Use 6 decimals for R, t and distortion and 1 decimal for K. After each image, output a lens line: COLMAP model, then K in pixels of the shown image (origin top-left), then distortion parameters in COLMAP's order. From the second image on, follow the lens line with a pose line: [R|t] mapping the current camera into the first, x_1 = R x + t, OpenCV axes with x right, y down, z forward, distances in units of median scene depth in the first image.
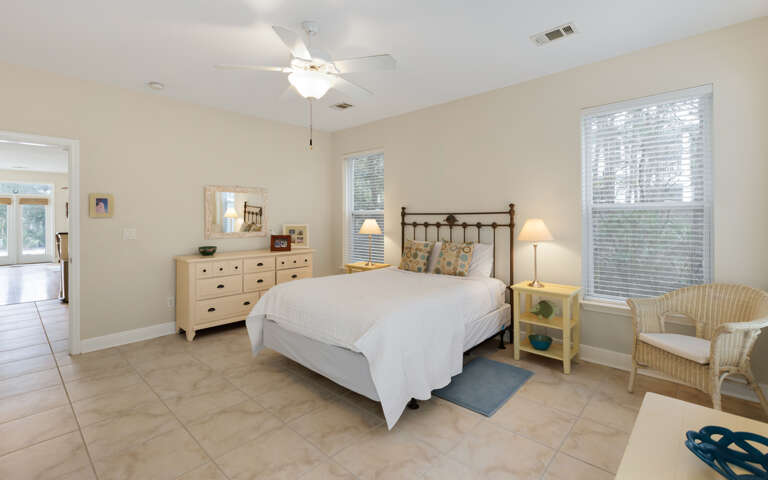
lens RADIAL K [[349.3, 0, 382.3], [0, 349.3, 216.4], [0, 0, 1]] dist [-0.002031, -0.000859]
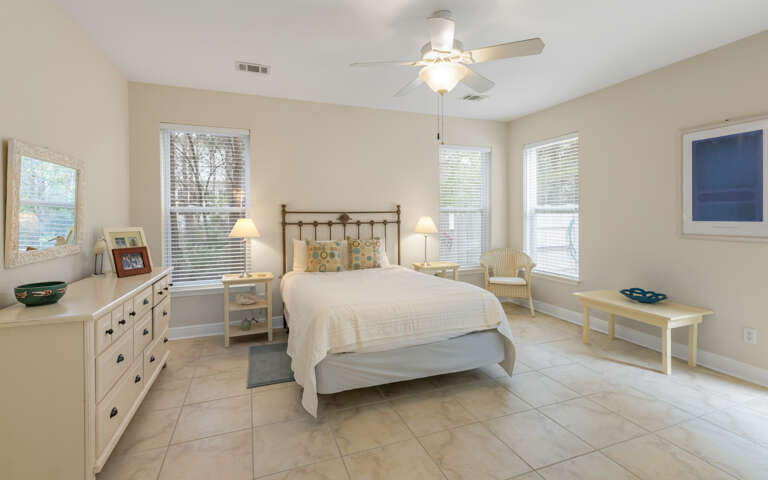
lens RADIAL K [[349.3, 0, 382.3], [0, 349.3, 216.4], [0, 0, 1]] dist [-0.002031, -0.000859]
pose [[0.445465, -0.000393, 0.895299, -0.722507], [0.000079, 1.000000, 0.000400, 0.003675], [-0.895299, -0.000108, 0.445465, 0.449177]]
